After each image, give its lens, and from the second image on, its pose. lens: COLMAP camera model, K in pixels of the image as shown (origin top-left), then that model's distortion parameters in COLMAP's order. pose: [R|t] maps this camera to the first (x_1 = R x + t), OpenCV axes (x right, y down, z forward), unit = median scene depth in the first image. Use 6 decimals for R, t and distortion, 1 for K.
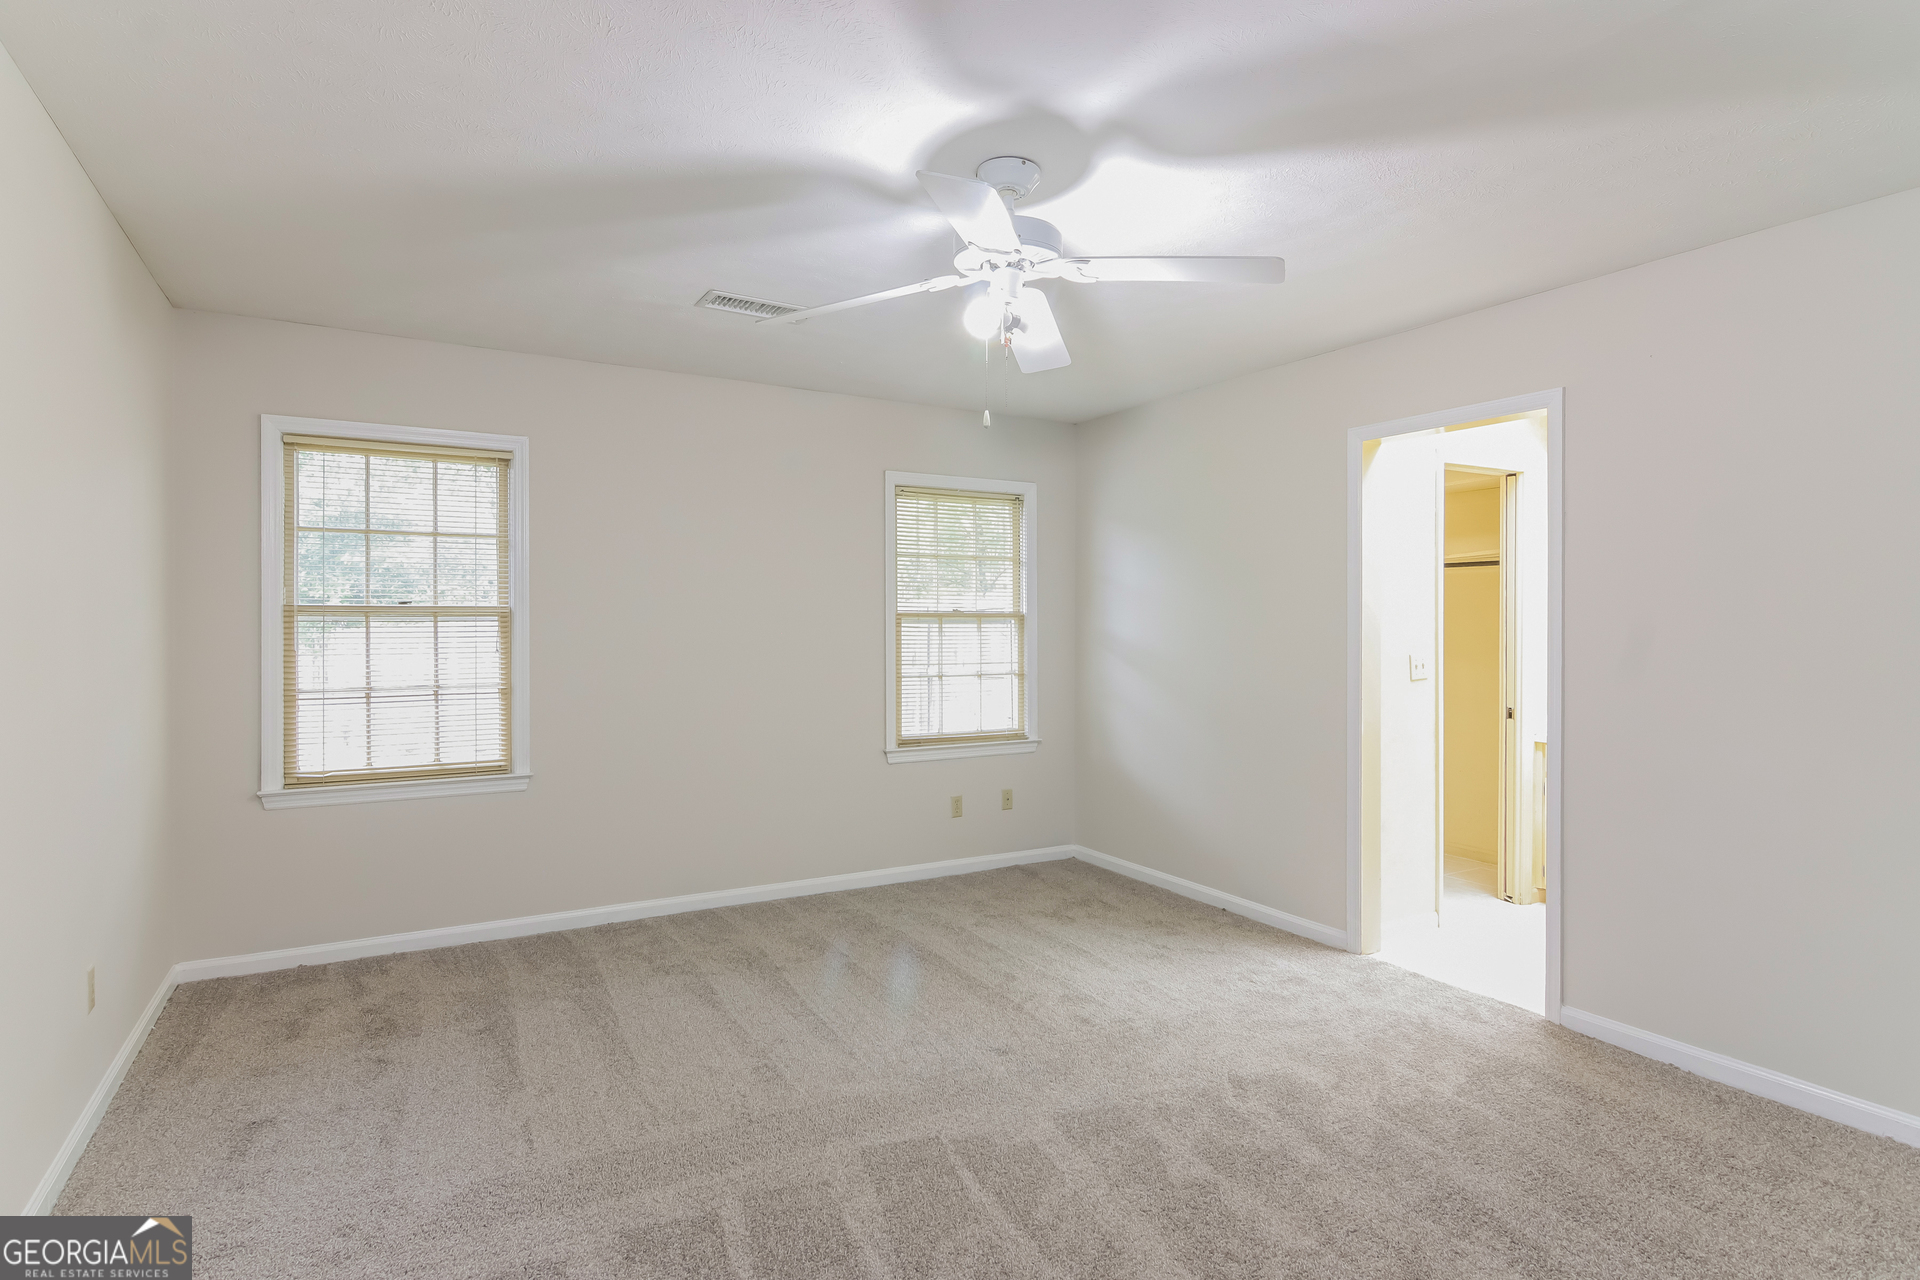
lens RADIAL K [[979.5, 0, 957.3], [0, 979.5, 618.7], [0, 0, 1]] dist [-0.001316, -0.006800]
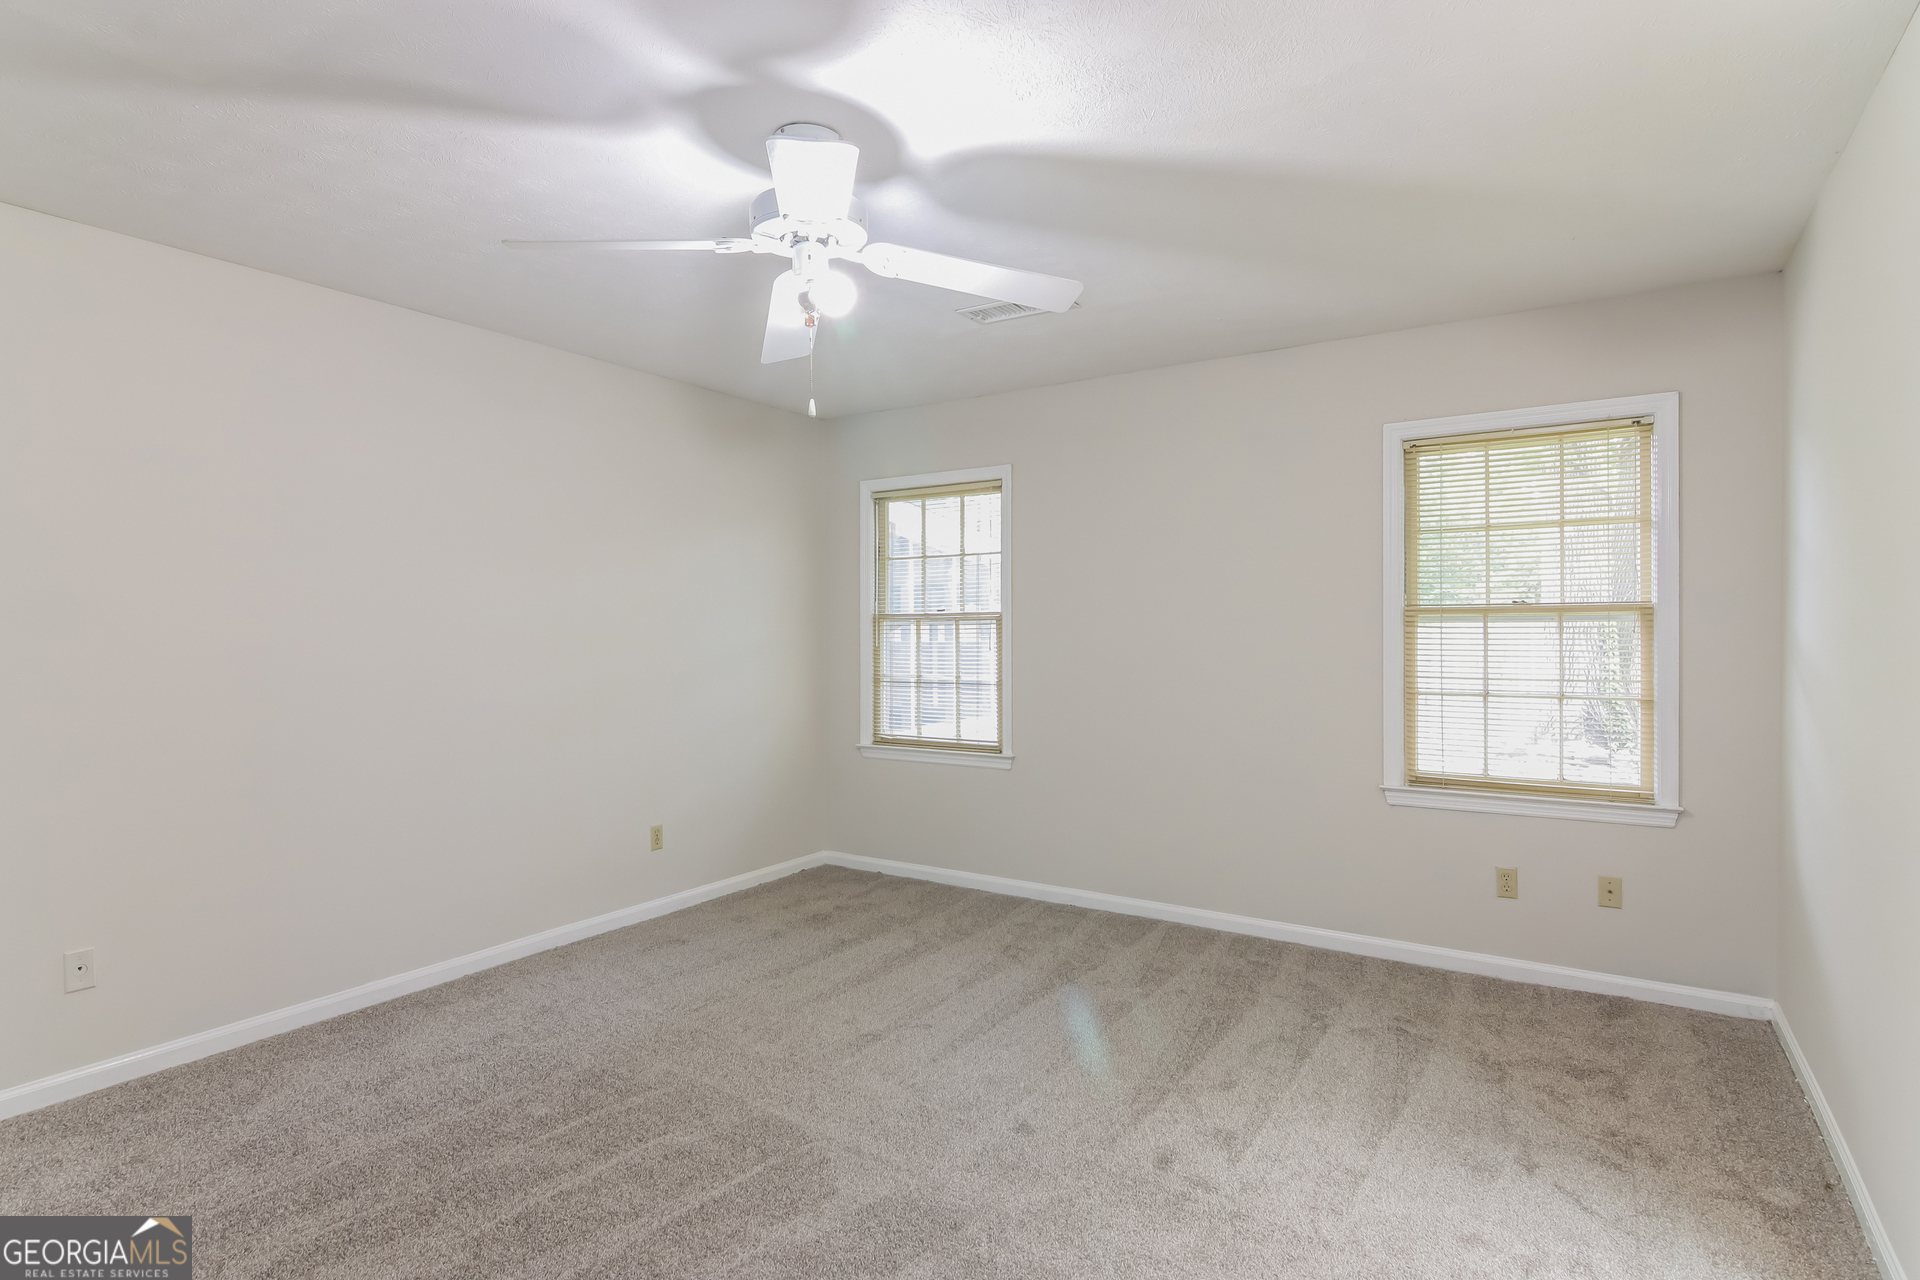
lens RADIAL K [[992.5, 0, 960.0], [0, 992.5, 624.0], [0, 0, 1]] dist [0.032900, -0.032814]
pose [[0.450893, -0.011485, -0.892504, 0.584267], [0.008257, 0.999928, -0.008696, 0.012598], [0.892540, -0.003449, 0.450956, 0.417868]]
